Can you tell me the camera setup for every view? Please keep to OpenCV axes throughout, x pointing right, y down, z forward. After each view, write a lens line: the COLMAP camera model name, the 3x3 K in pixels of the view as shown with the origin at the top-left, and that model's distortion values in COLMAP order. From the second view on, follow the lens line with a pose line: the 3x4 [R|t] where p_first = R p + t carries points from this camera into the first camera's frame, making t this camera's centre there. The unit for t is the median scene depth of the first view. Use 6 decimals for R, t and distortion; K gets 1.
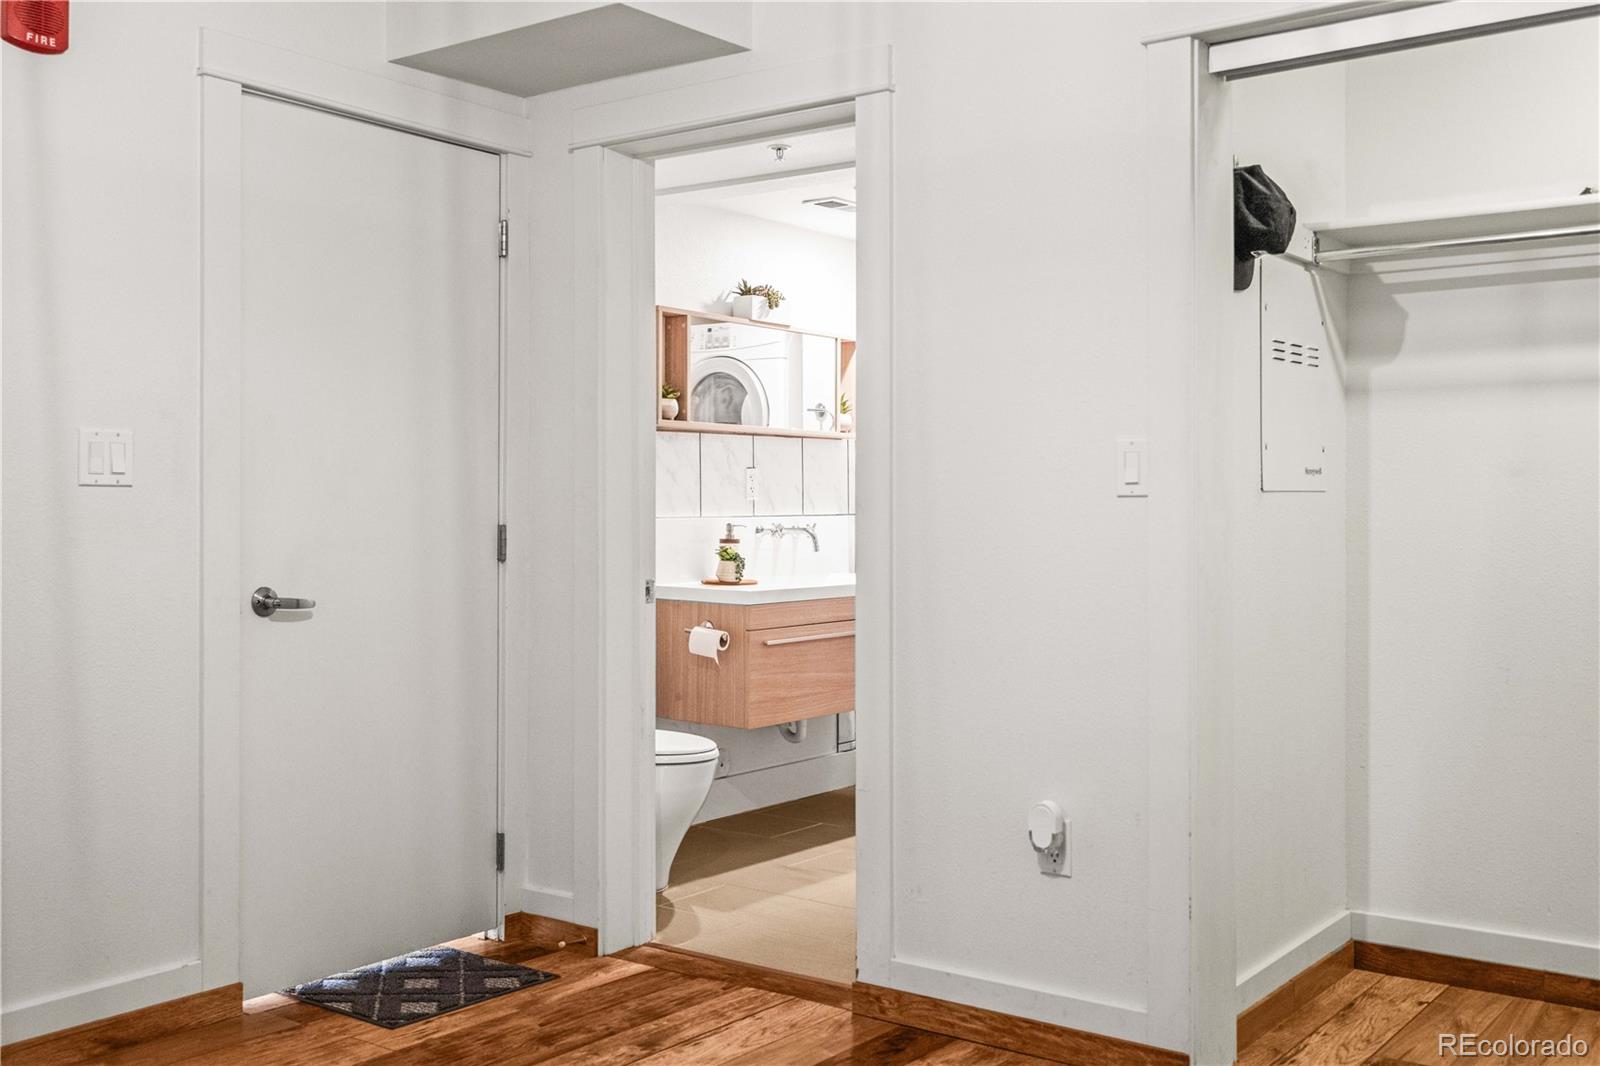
lens RADIAL K [[1592.9, 0, 799.0], [0, 1592.9, 530.1], [0, 0, 1]] dist [-0.011429, 0.000000]
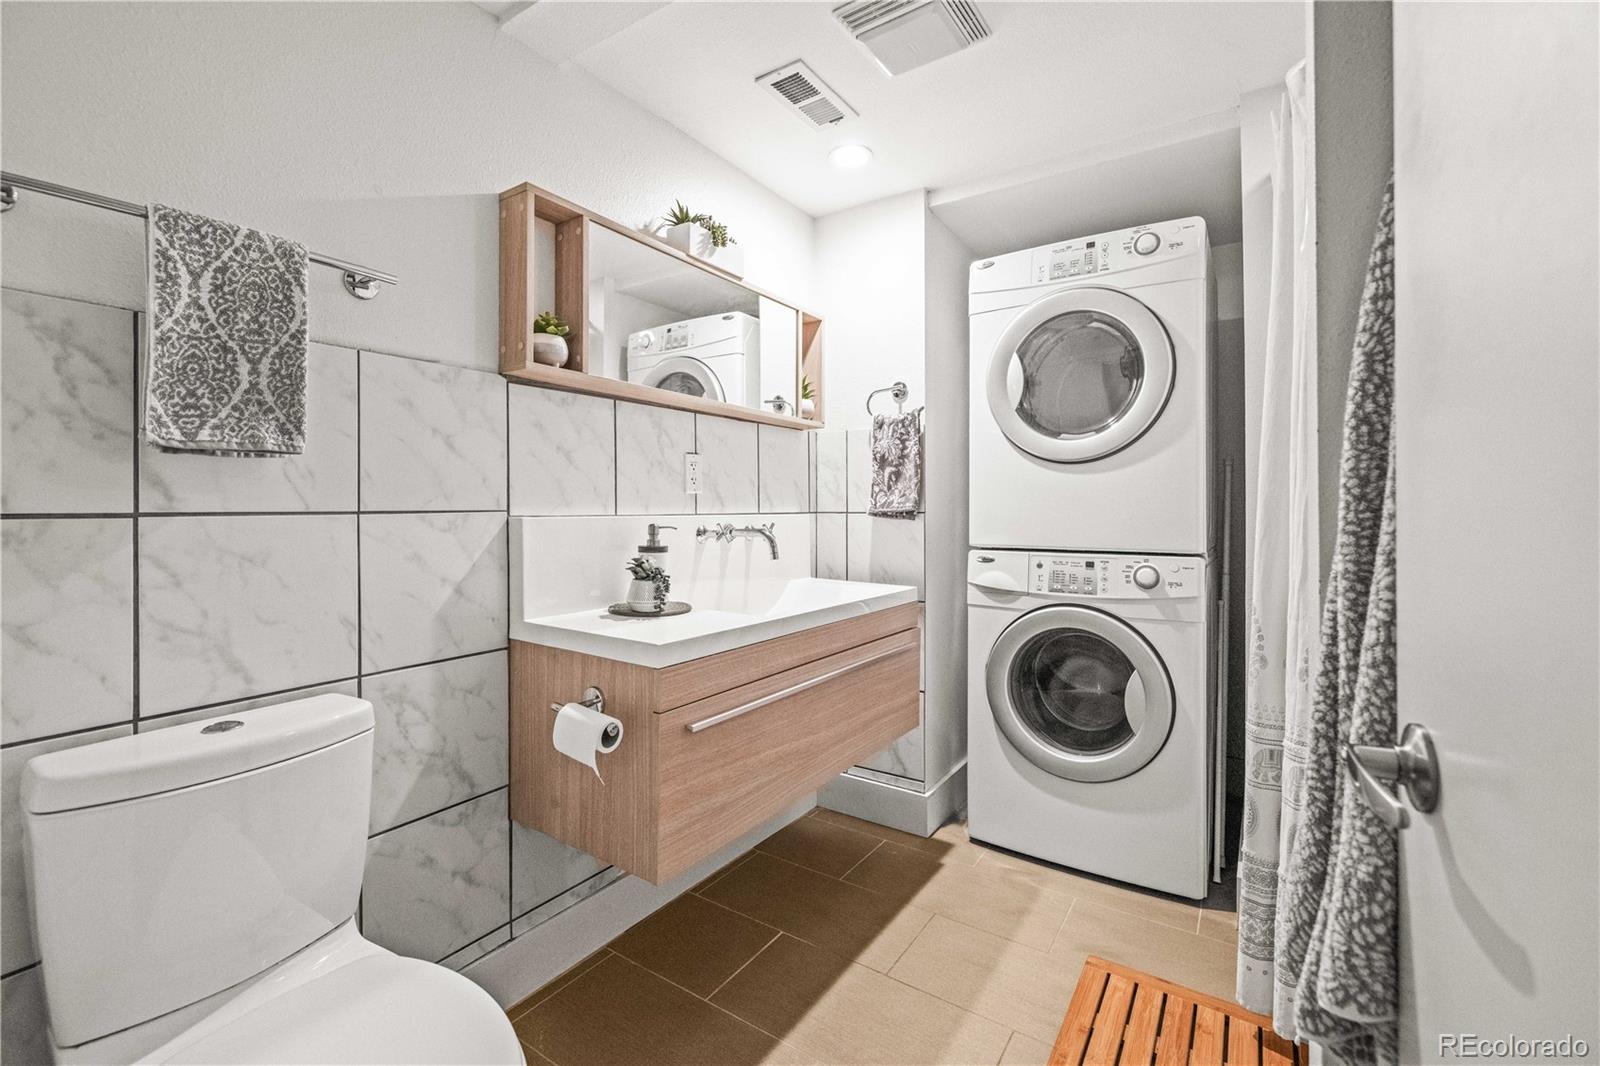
lens RADIAL K [[682.5, 0, 797.0], [0, 682.5, 524.8], [0, 0, 1]] dist [-0.000614, 0.000723]
pose [[0.999029, -0.001127, 0.044053, 0.007253], [0.001013, 0.999996, 0.002605, -0.004584], [-0.044056, -0.002558, 0.999026, 0.693524]]
